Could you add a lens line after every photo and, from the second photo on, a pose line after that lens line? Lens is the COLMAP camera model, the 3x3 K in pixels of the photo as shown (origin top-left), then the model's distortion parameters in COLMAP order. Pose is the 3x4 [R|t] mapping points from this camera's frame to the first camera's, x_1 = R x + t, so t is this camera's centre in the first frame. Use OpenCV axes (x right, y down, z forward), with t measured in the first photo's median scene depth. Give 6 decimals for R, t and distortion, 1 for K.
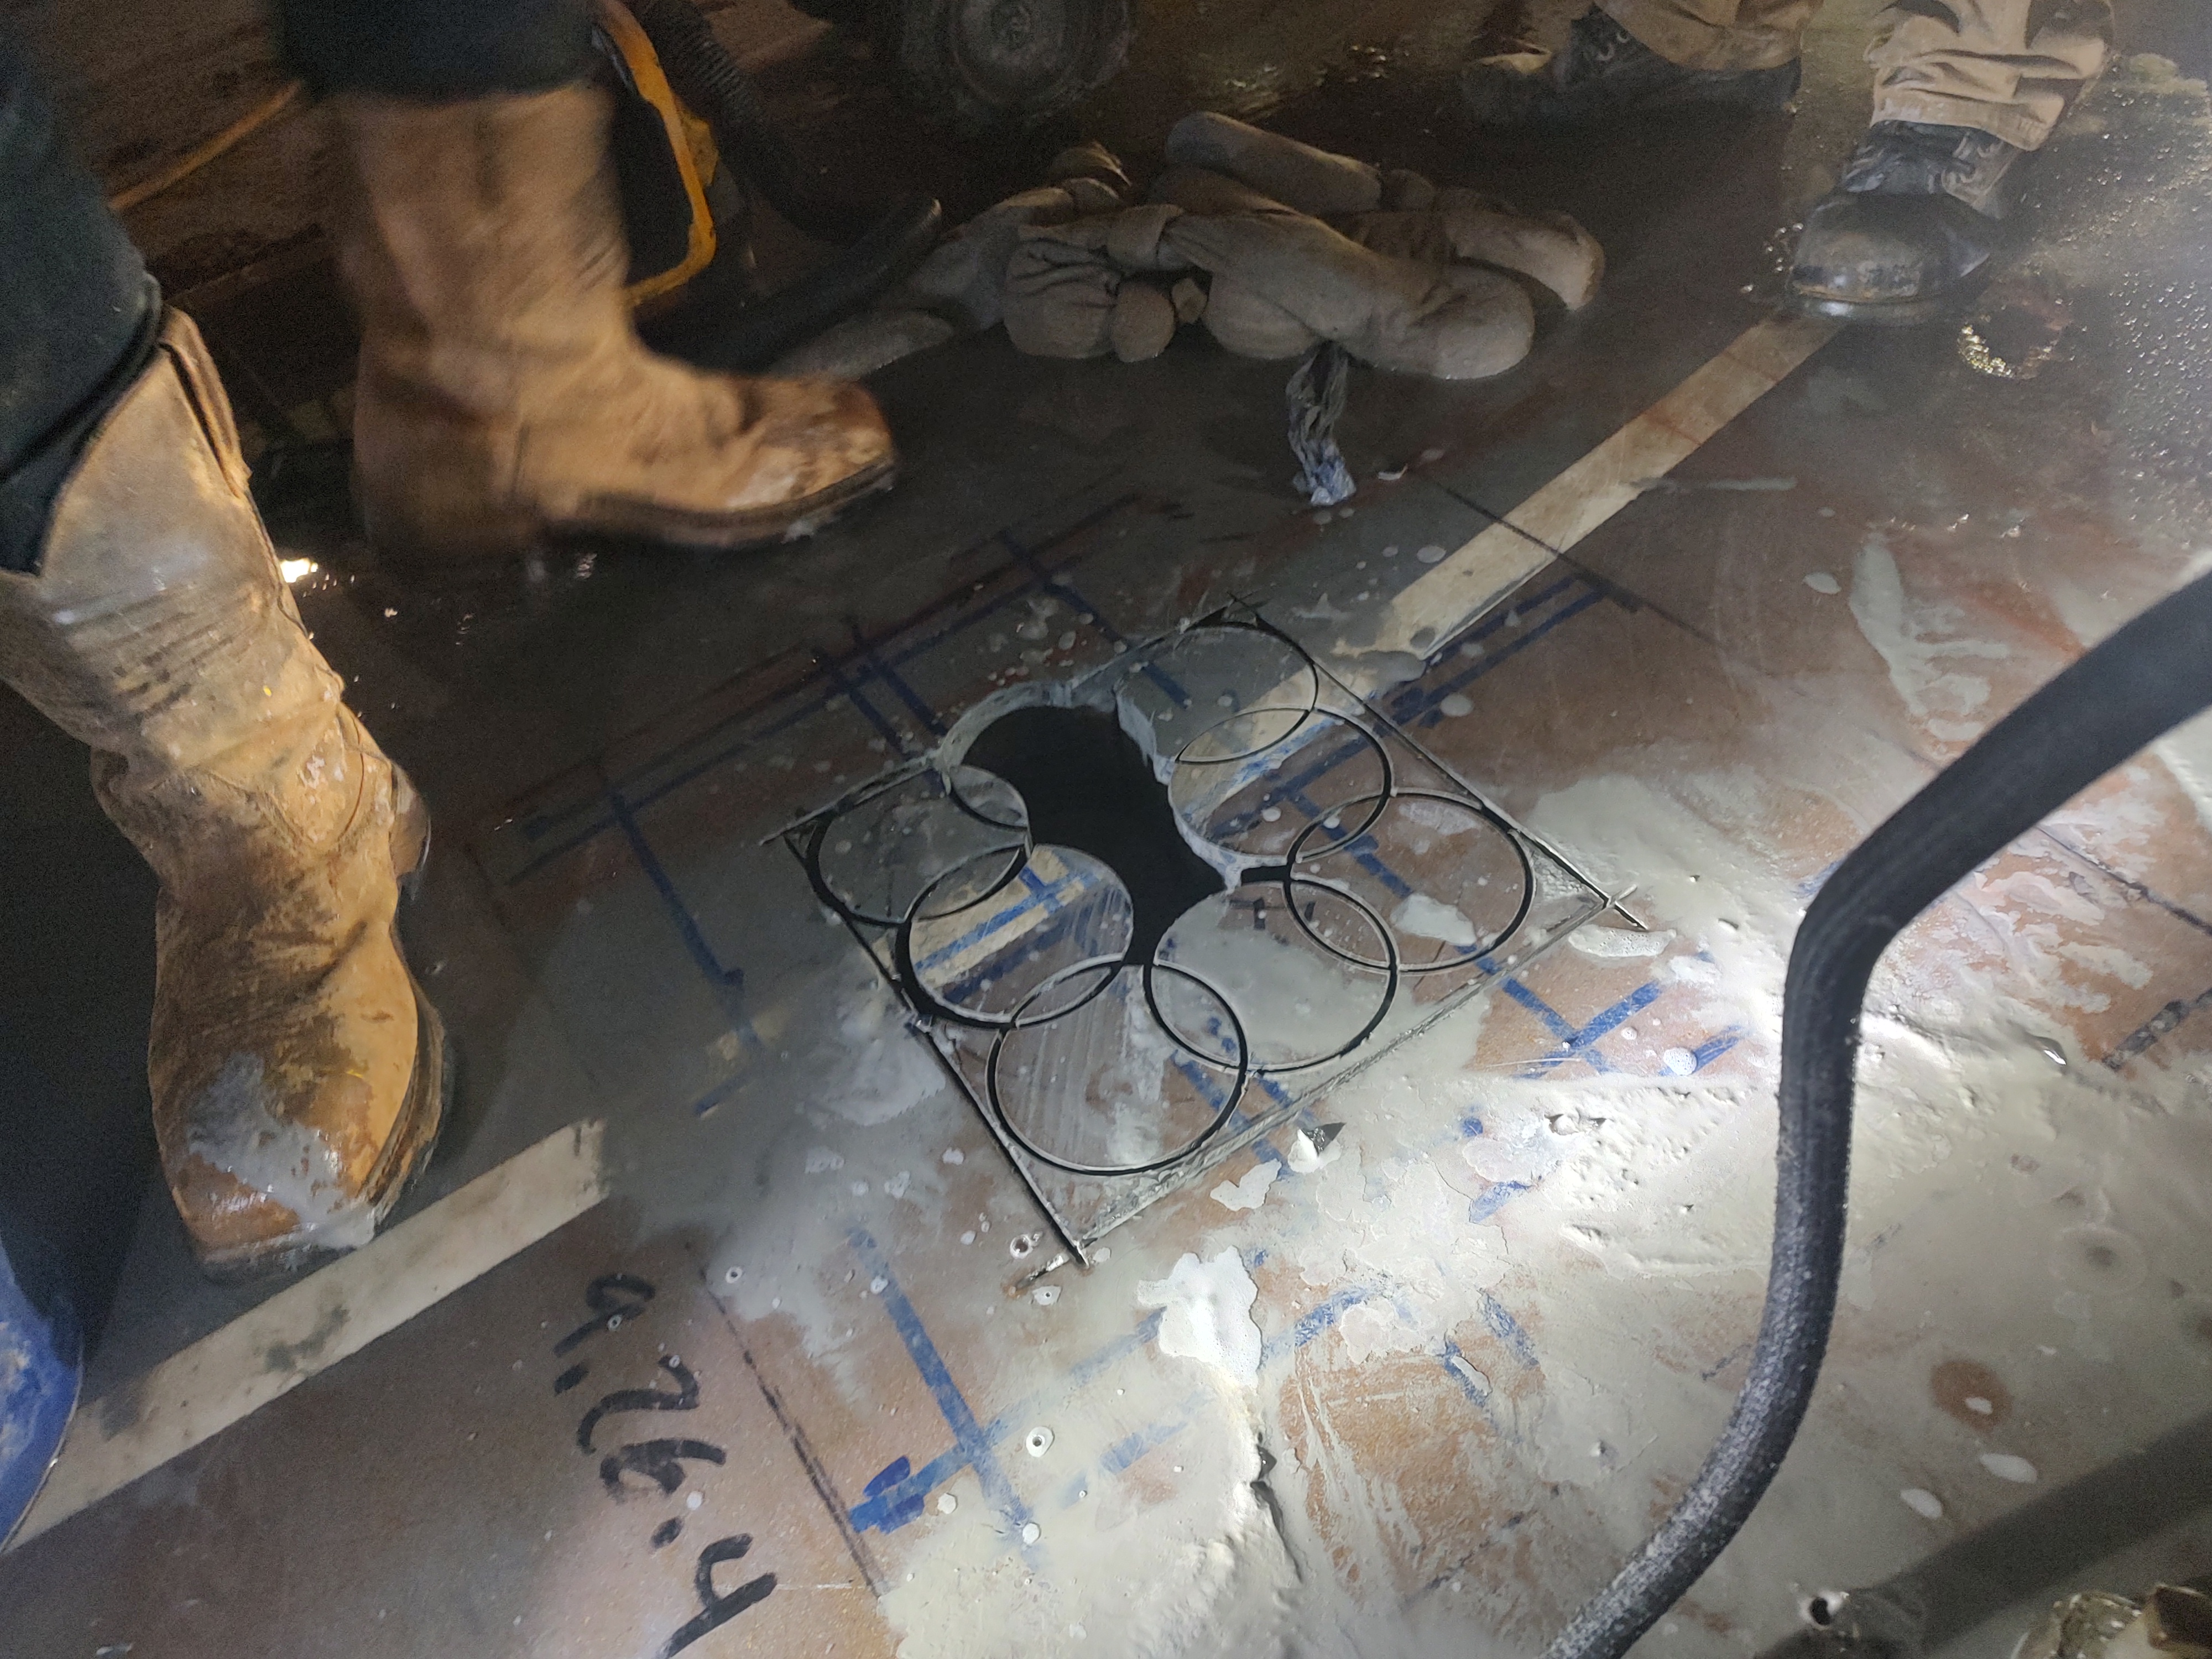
lens RADIAL K [[2001.1, 0, 1106.0], [0, 2001.1, 829.5], [0, 0, 1]] dist [0.000123, -0.003387]
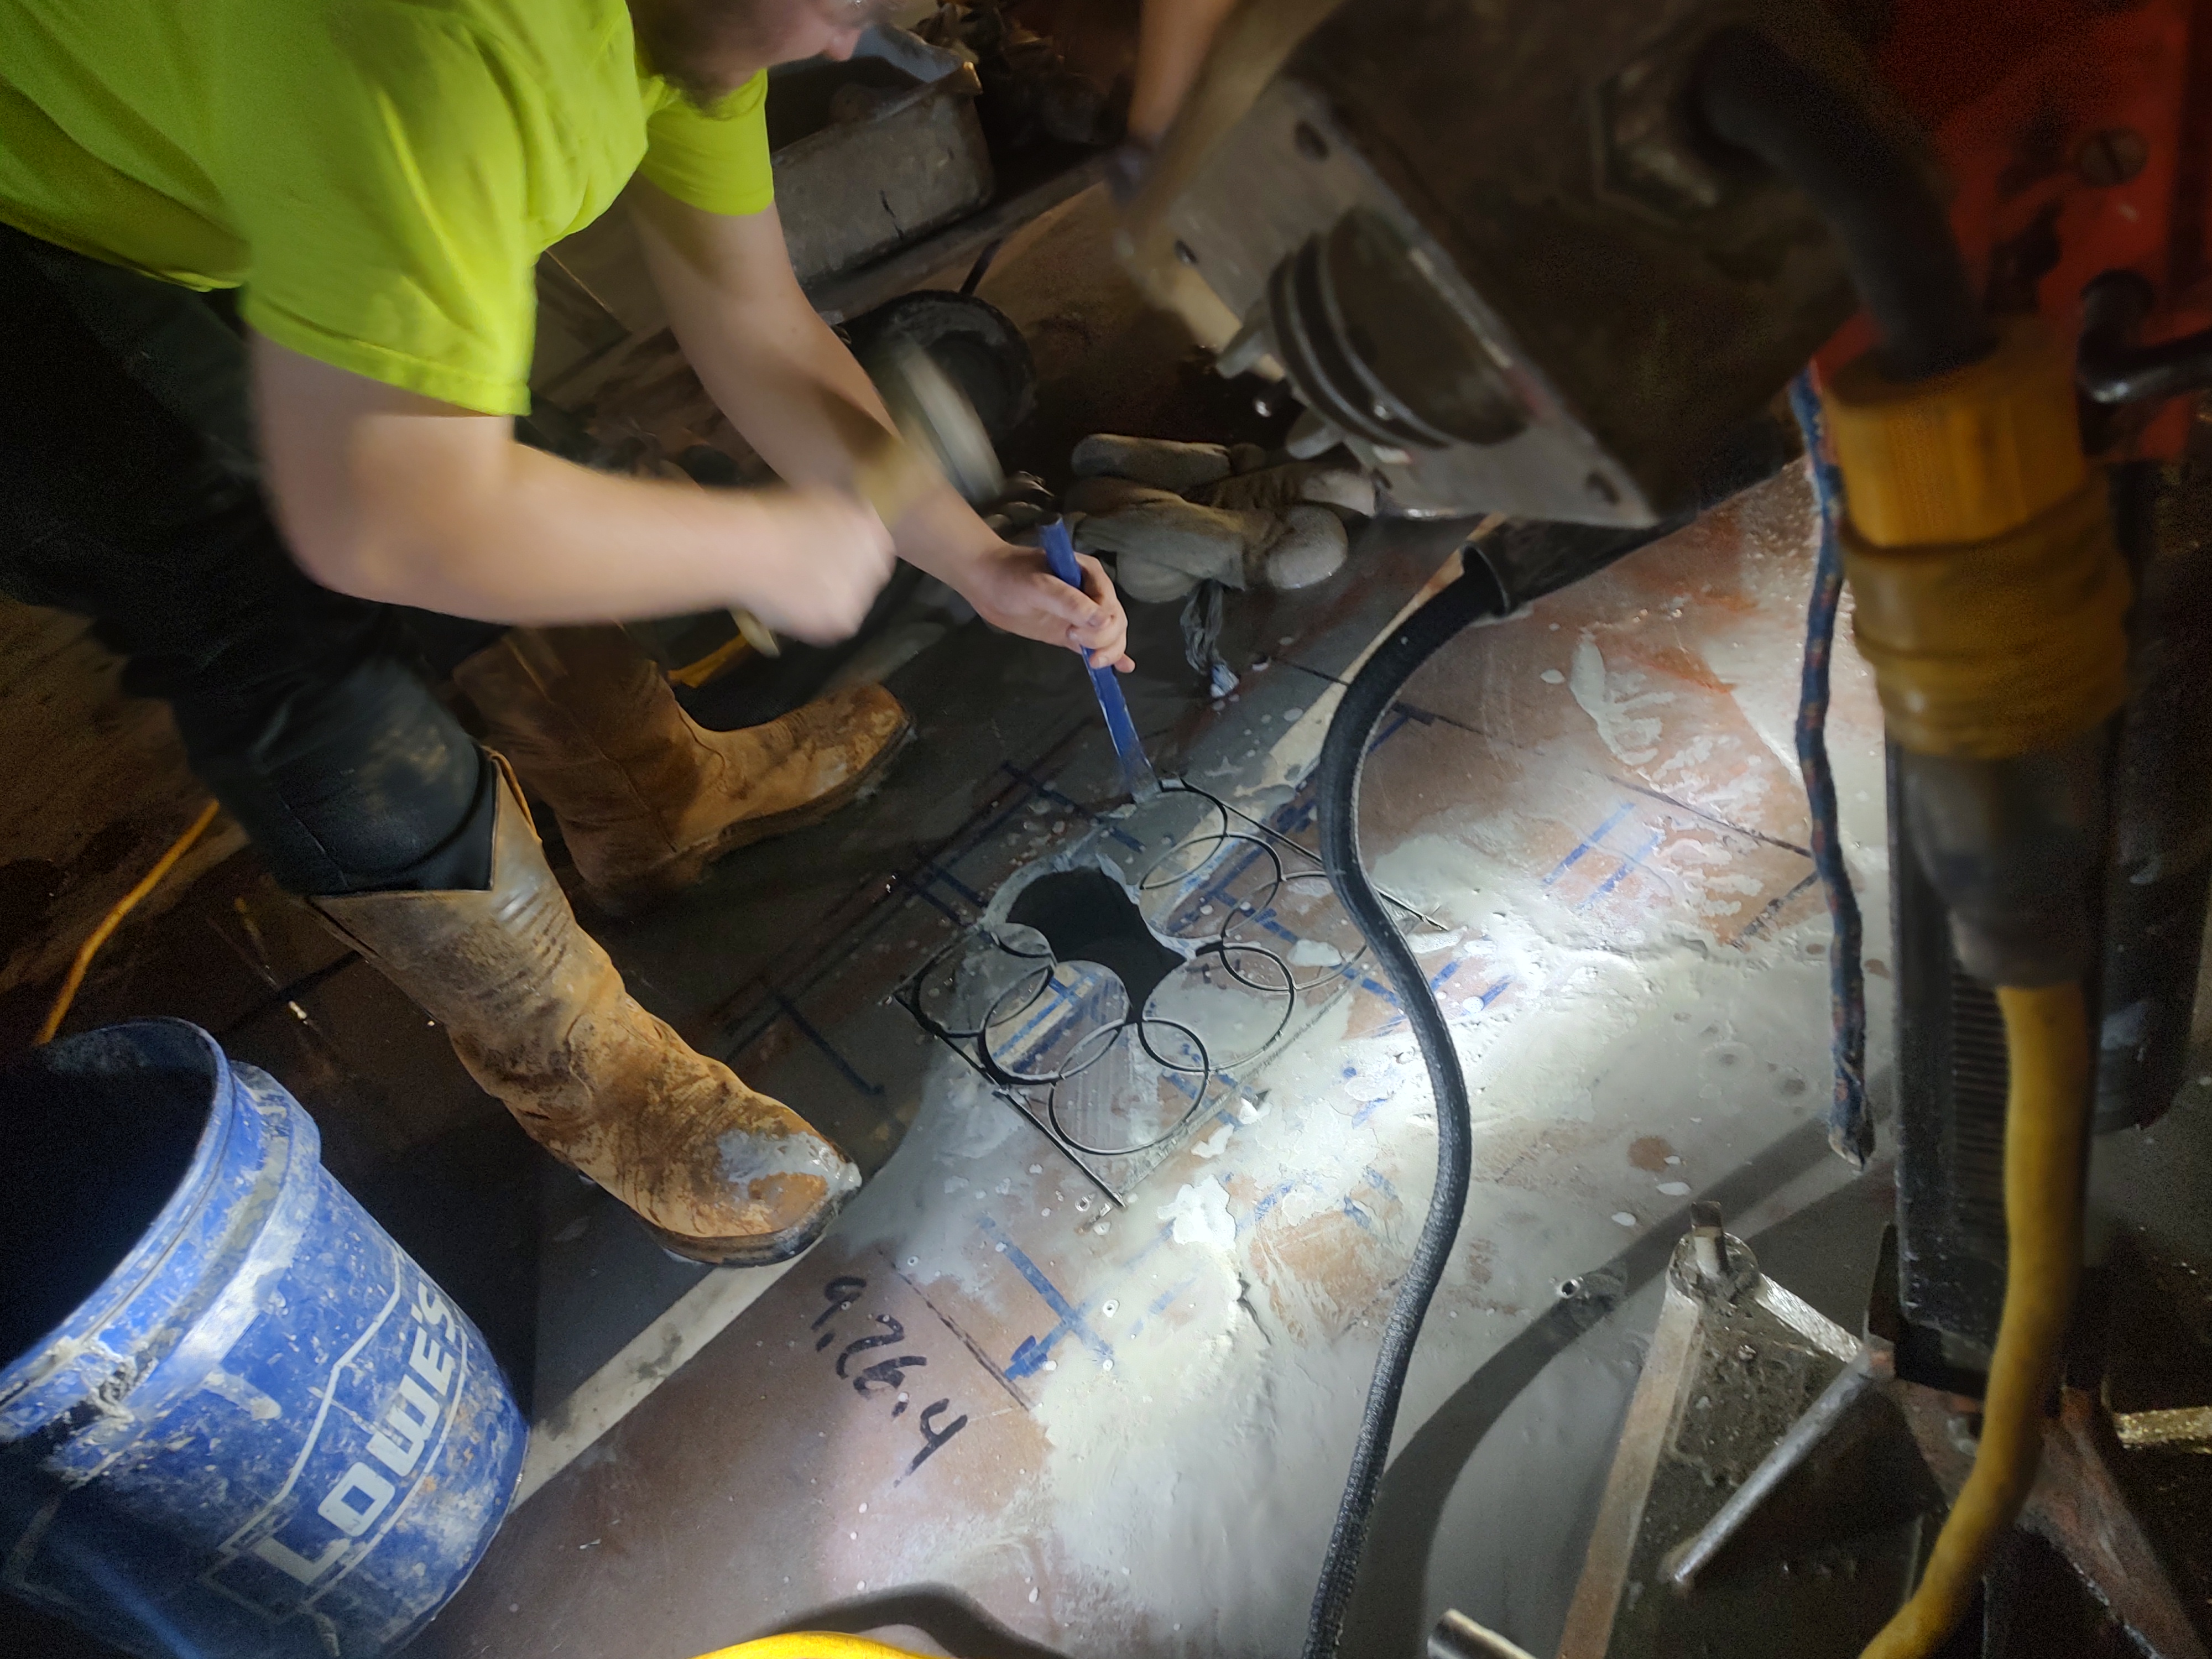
lens RADIAL K [[2001.1, 0, 1106.0], [0, 2001.1, 829.5], [0, 0, 1]] dist [0.000123, -0.003387]
pose [[0.975192, -0.214958, -0.052848, 0.115809], [0.209026, 0.972807, -0.099771, 0.076648], [0.072858, 0.086249, 0.993606, -0.568351]]
